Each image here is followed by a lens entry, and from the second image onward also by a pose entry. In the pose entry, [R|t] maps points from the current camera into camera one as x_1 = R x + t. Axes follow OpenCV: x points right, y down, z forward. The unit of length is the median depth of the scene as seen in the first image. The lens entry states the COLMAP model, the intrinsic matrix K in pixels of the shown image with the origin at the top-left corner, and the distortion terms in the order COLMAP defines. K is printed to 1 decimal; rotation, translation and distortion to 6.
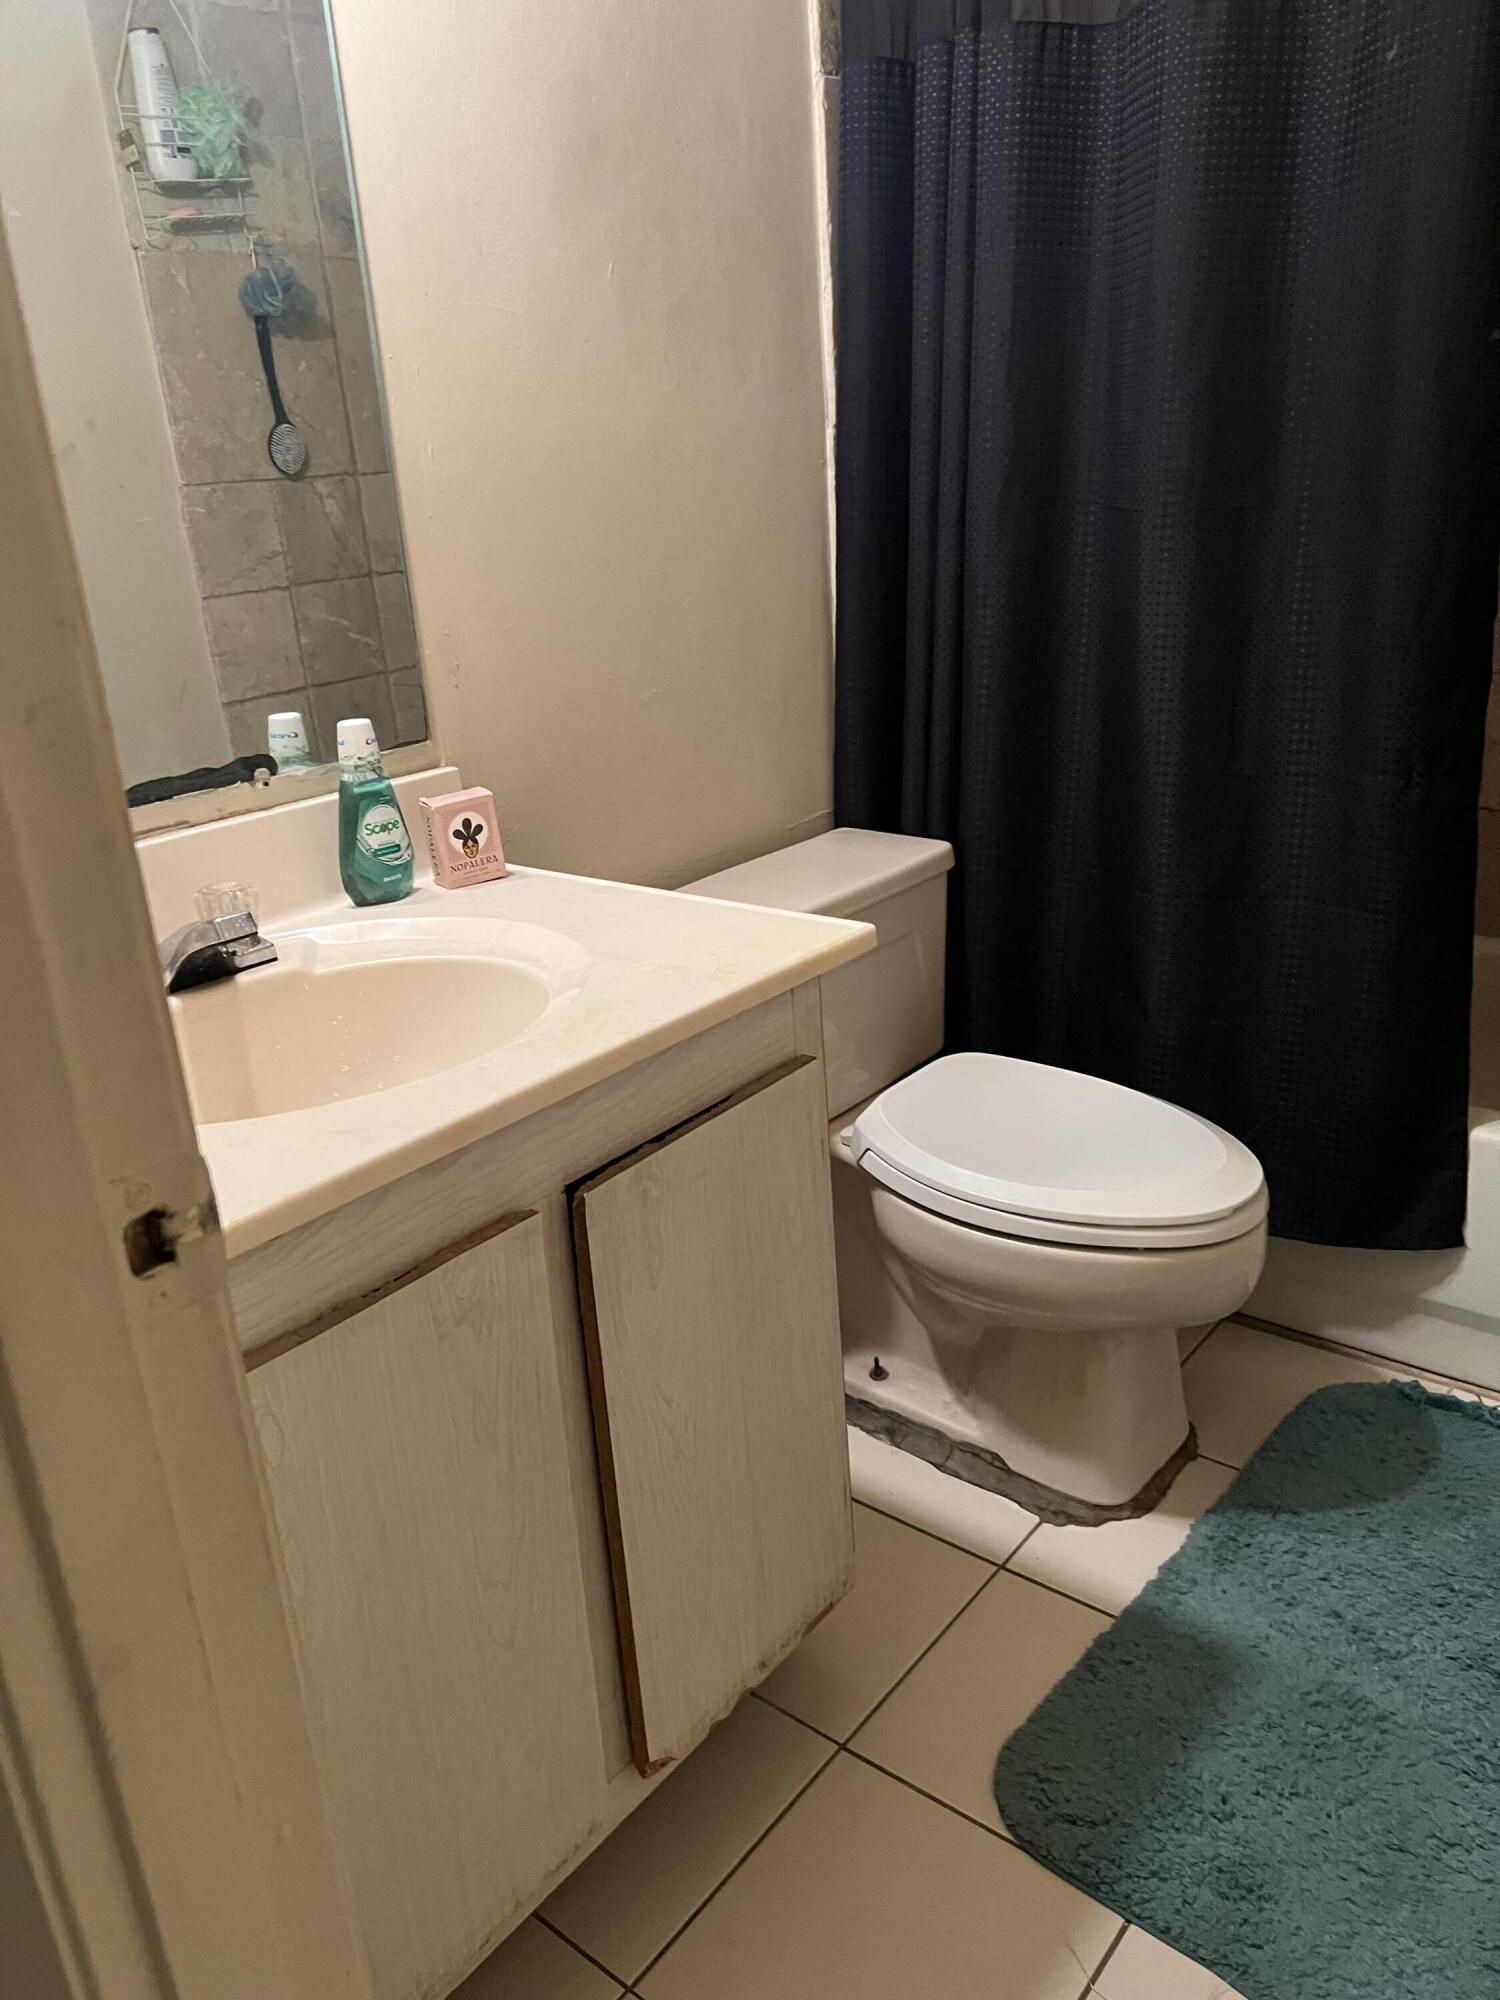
lens RADIAL K [[1495.7, 0, 738.5], [0, 1495.7, 1010.1], [0, 0, 1]] dist [0.050218, -0.068250]
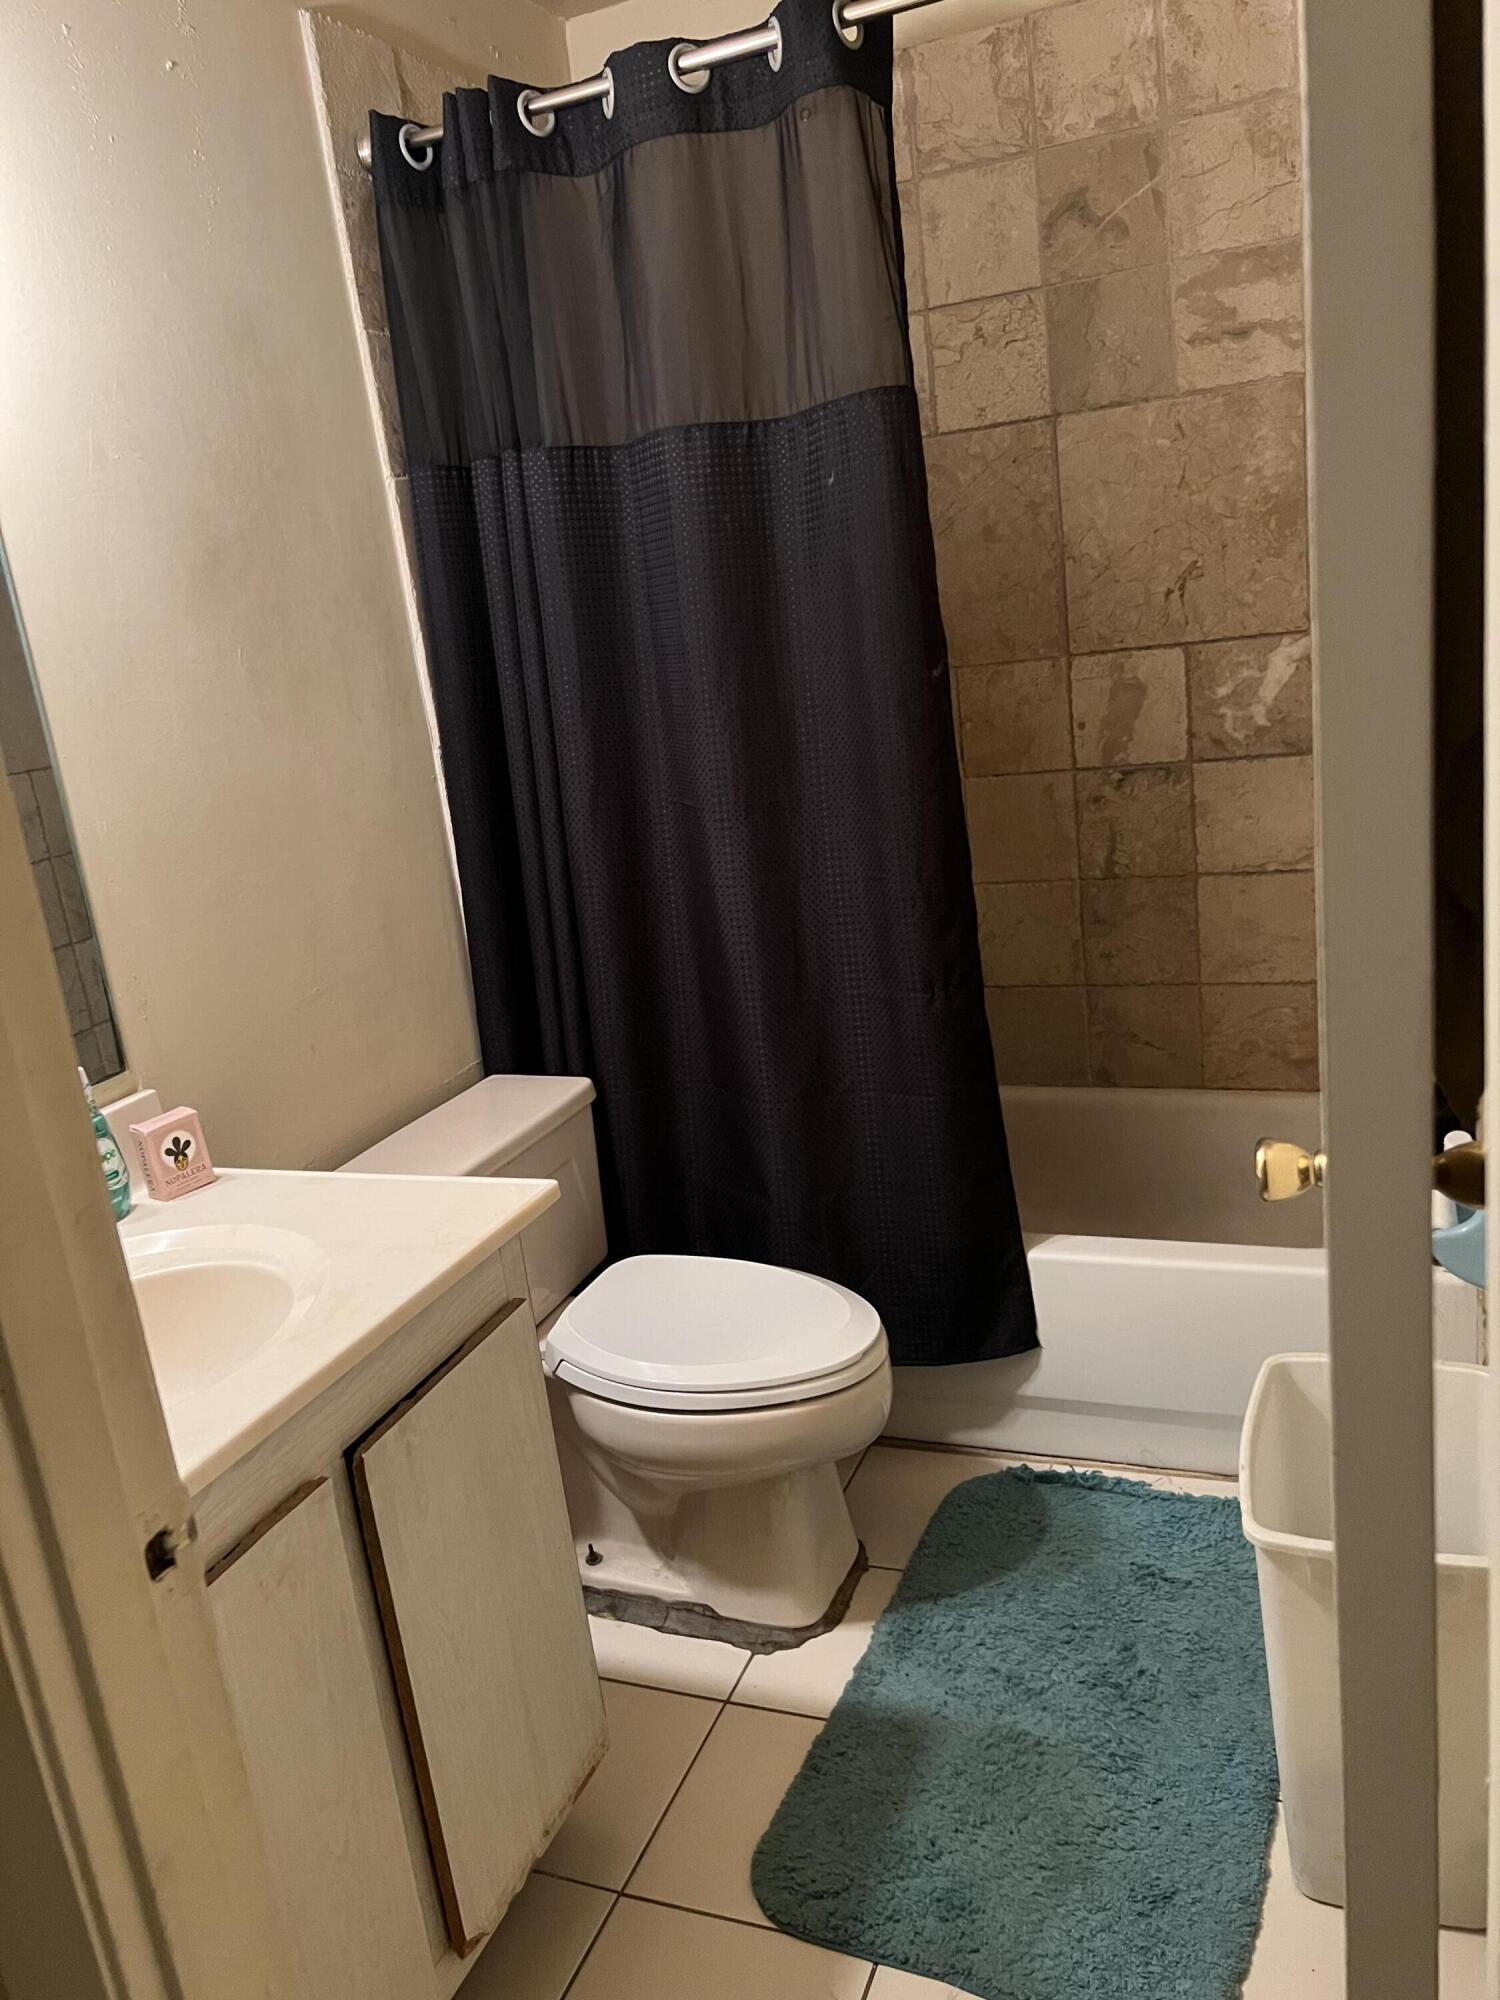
lens RADIAL K [[1495.7, 0, 747.1], [0, 1495.7, 992.0], [0, 0, 1]] dist [0.050218, -0.068250]
pose [[0.955096, -0.123735, 0.269225, -0.058445], [0.156897, 0.981987, -0.105285, -0.045685], [-0.251348, 0.142798, 0.957305, -0.204419]]
